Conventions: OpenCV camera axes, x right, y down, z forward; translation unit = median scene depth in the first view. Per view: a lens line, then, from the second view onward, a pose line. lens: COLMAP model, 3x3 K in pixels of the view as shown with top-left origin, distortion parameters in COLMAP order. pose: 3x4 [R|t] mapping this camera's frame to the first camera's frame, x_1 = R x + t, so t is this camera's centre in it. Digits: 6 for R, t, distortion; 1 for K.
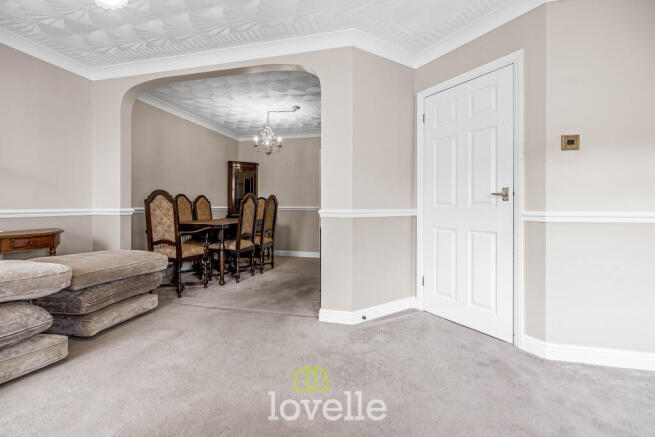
lens RADIAL K [[287.3, 0, 326.5], [0, 287.3, 208.1], [0, 0, 1]] dist [0.000824, 0.000052]
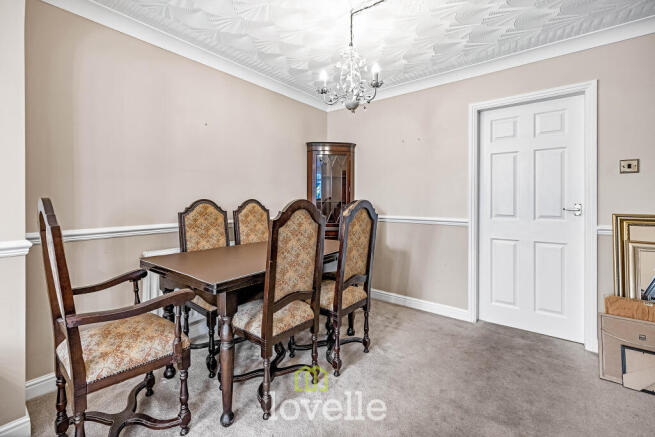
lens RADIAL K [[287.3, 0, 326.5], [0, 287.3, 208.1], [0, 0, 1]] dist [0.000824, 0.000052]
pose [[0.905922, 0.000512, -0.423444, -0.044535], [0.009080, 0.999746, 0.020634, -0.037757], [0.423347, -0.022538, 0.905687, 0.532539]]
